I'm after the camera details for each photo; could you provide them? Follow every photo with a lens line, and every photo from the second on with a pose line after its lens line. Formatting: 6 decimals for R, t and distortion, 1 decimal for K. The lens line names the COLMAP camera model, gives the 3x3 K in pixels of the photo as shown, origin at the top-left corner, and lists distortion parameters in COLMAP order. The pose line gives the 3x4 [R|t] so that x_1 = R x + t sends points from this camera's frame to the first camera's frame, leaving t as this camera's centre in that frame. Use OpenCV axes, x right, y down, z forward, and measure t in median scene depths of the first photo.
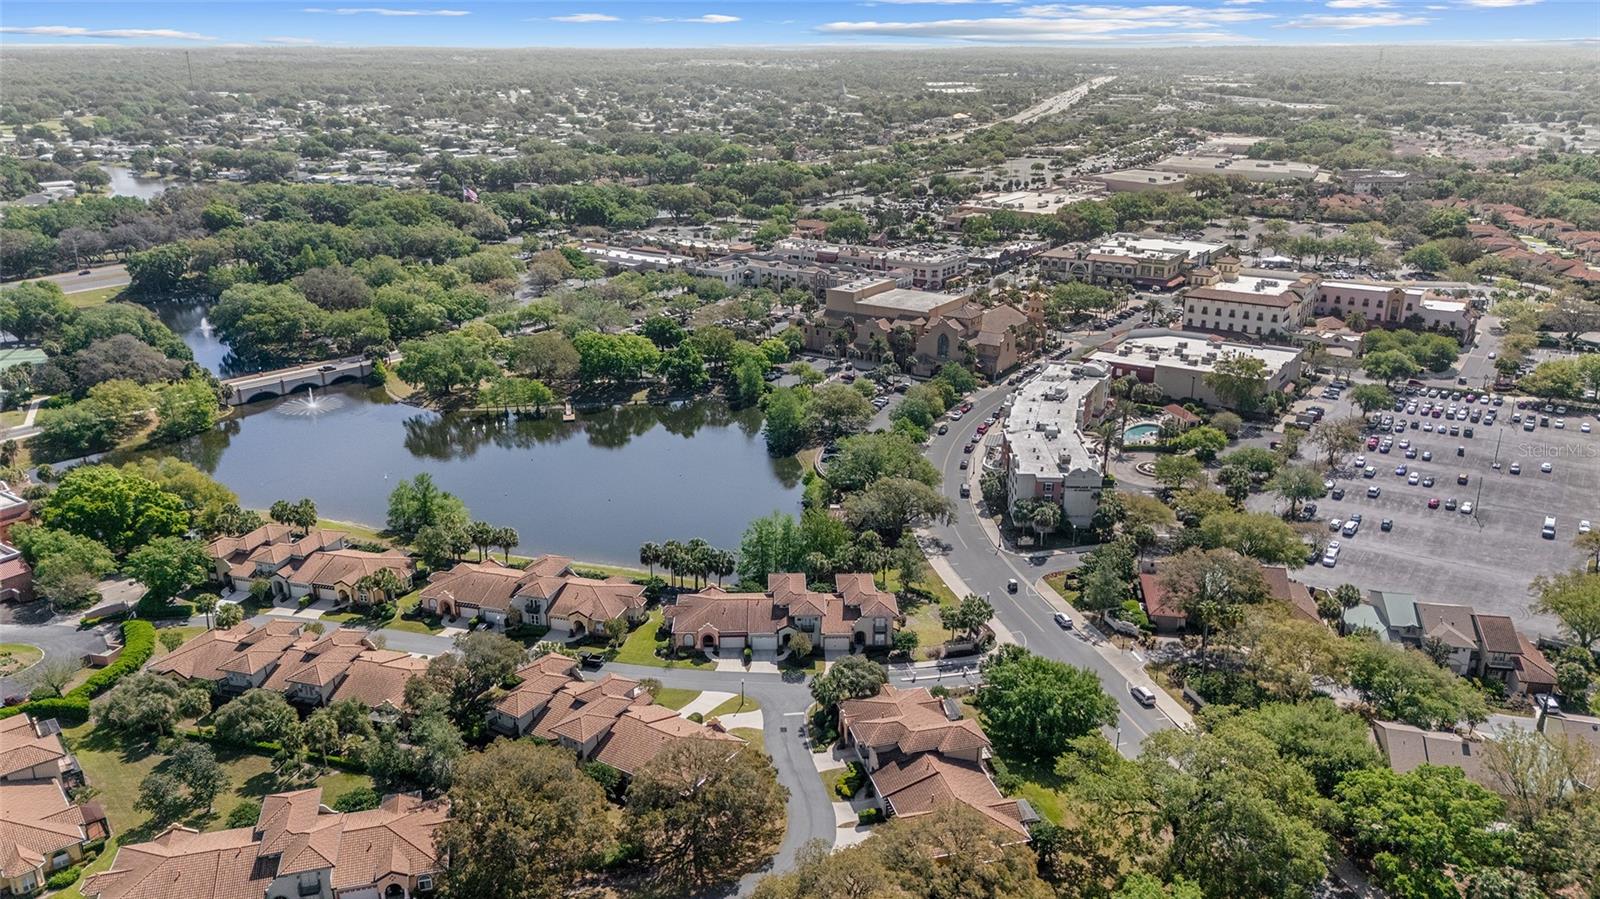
lens RADIAL K [[1174.7, 0, 800.0], [0, 1174.7, 449.5], [0, 0, 1]] dist [0.090377, -0.111286]
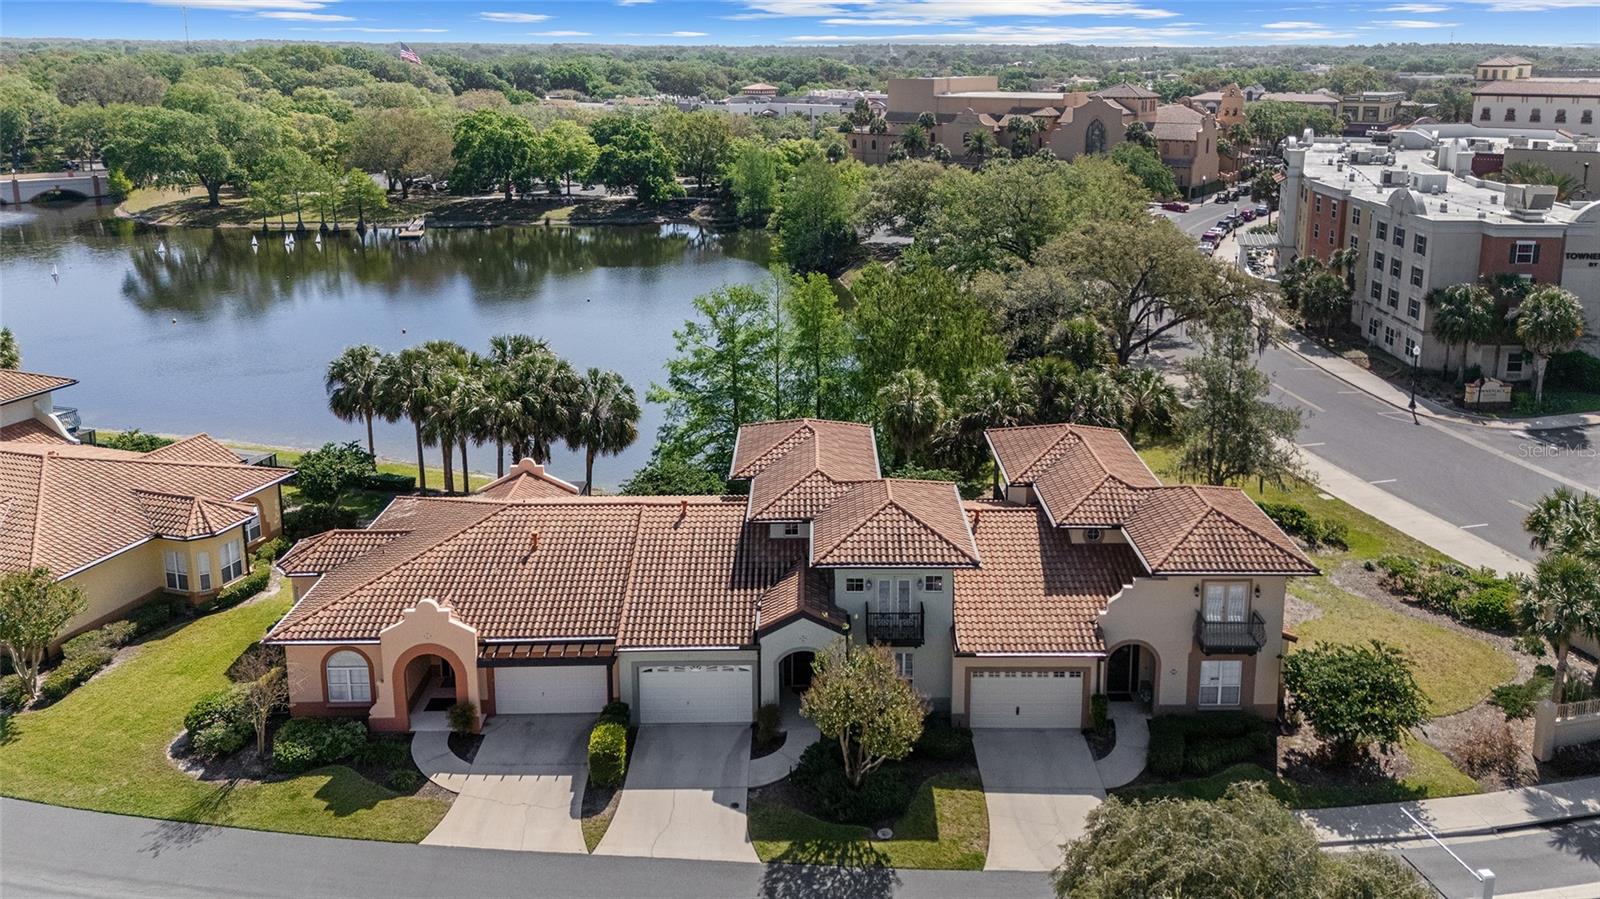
lens RADIAL K [[1199.4, 0, 831.5], [0, 1199.4, 314.4], [0, 0, 1]] dist [0.064835, -0.066610]
pose [[0.999960, 0.005384, -0.007105, -0.002175], [-0.006204, 0.992639, -0.120953, 0.071175], [0.006401, 0.120992, 0.992633, 0.451261]]
